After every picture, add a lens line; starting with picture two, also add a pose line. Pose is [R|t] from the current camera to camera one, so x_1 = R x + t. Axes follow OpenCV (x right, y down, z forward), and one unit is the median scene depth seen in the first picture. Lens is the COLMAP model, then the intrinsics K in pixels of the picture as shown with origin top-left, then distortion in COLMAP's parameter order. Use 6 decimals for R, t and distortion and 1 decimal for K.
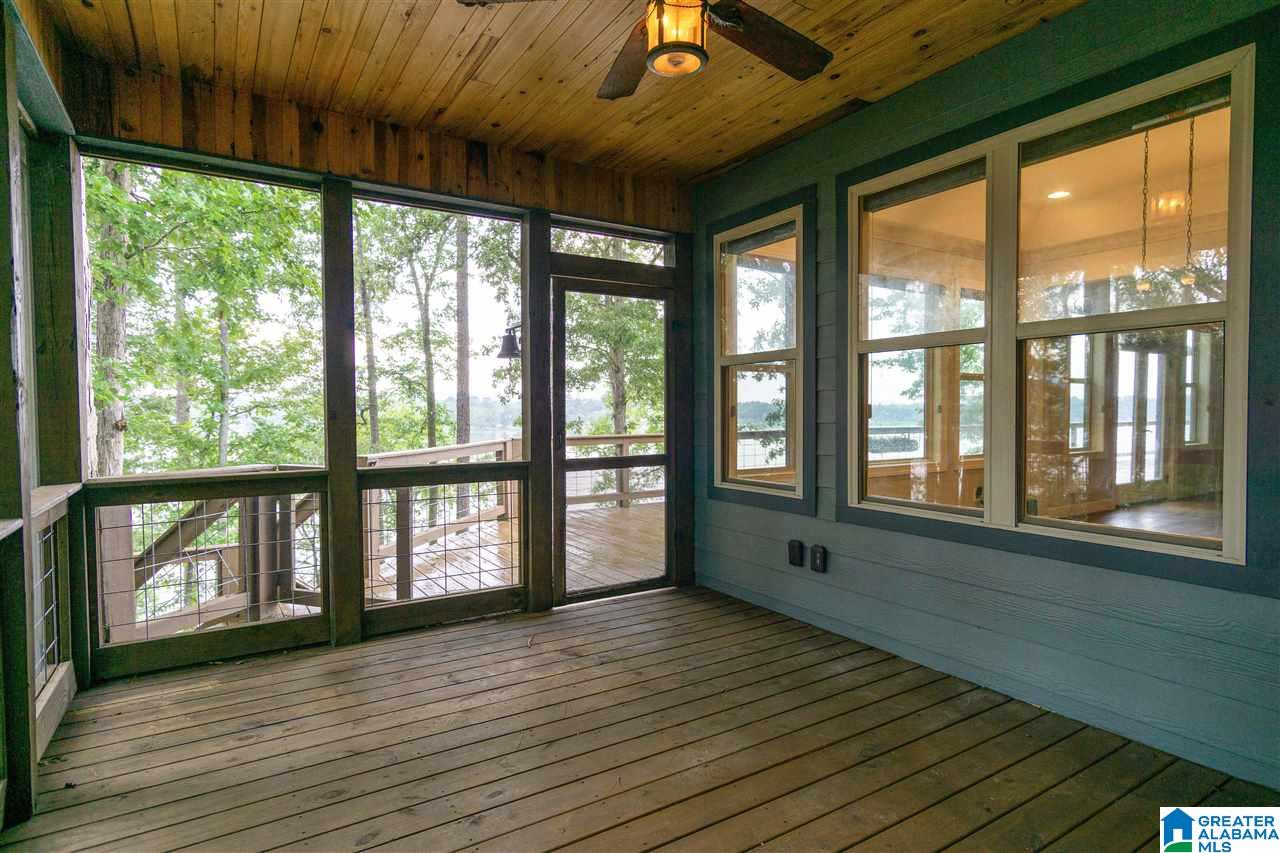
lens RADIAL K [[677.6, 0, 640.0], [0, 677.6, 426.5], [0, 0, 1]] dist [0.009131, -0.000385]
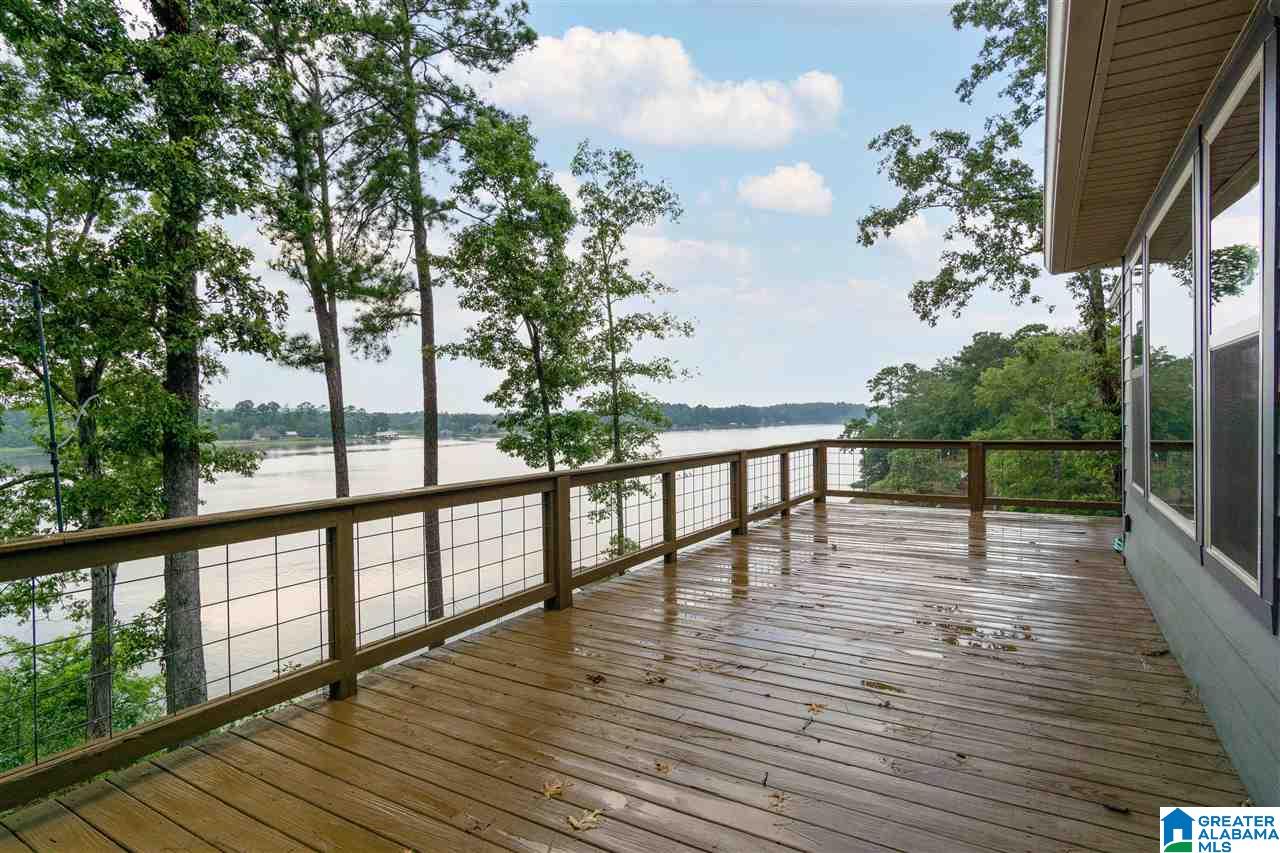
lens RADIAL K [[677.6, 0, 640.0], [0, 677.6, 426.5], [0, 0, 1]] dist [0.009131, -0.000385]
pose [[0.891236, -0.015676, 0.453269, 0.303870], [0.022353, 0.999706, -0.009376, -0.014404], [-0.452989, 0.018488, 0.891324, 0.443134]]
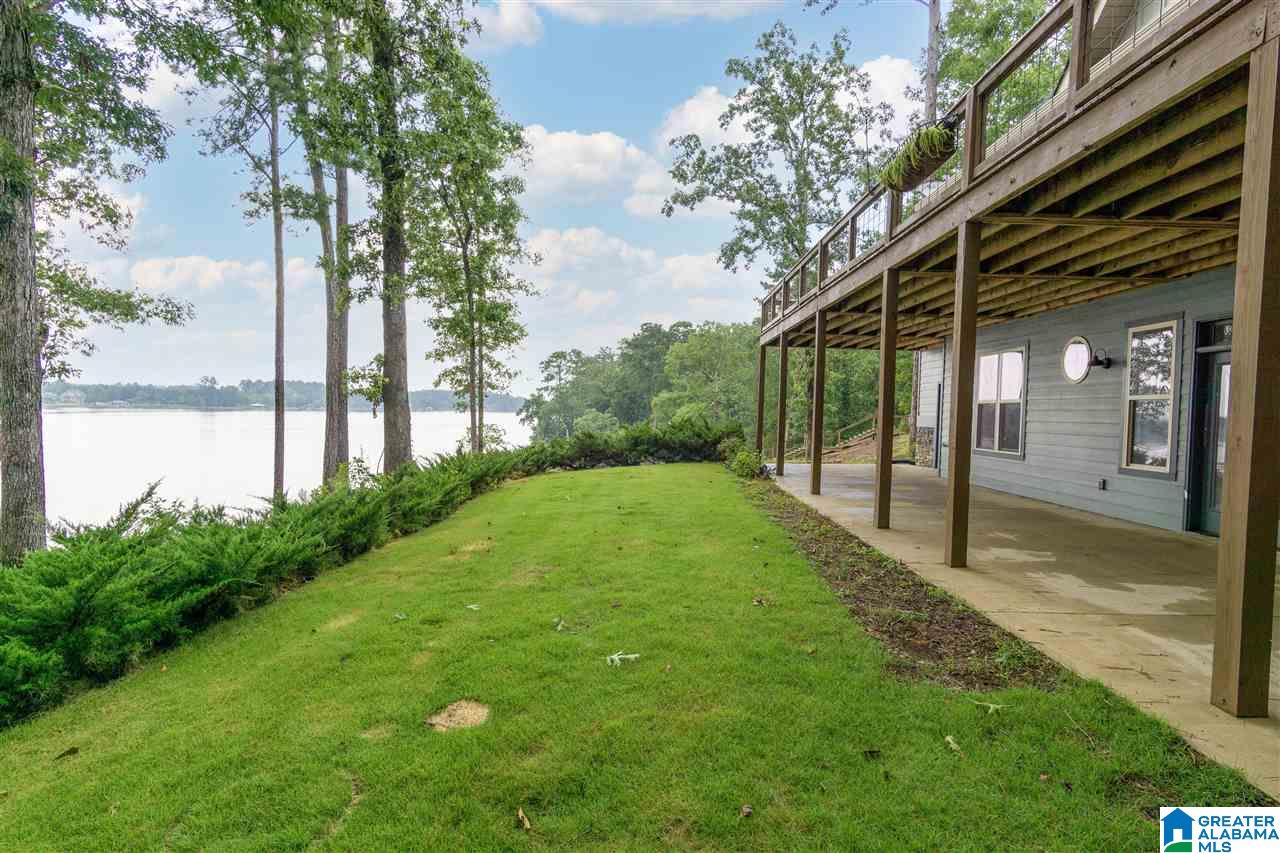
lens RADIAL K [[677.6, 0, 640.0], [0, 677.6, 426.5], [0, 0, 1]] dist [0.009131, -0.000385]
pose [[0.552171, 0.000204, 0.833731, -0.147795], [-0.013637, 0.999868, 0.008787, 0.141591], [-0.833619, -0.016222, 0.552101, 0.472779]]
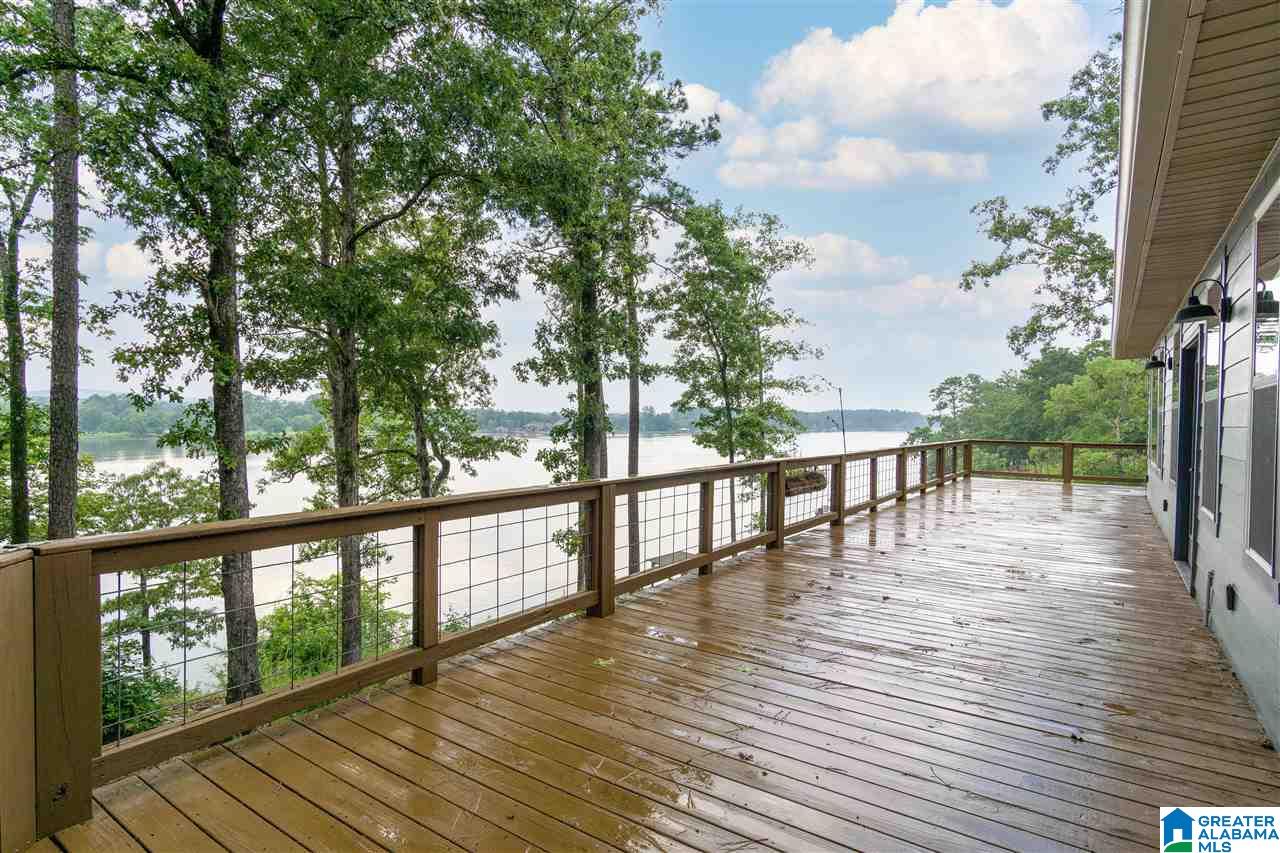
lens RADIAL K [[677.6, 0, 640.0], [0, 677.6, 426.5], [0, 0, 1]] dist [0.009131, -0.000385]
pose [[0.920556, 0.010218, 0.390476, -0.025410], [-0.005839, 0.999906, -0.012401, -0.010619], [-0.390566, 0.009136, 0.920529, 0.232513]]
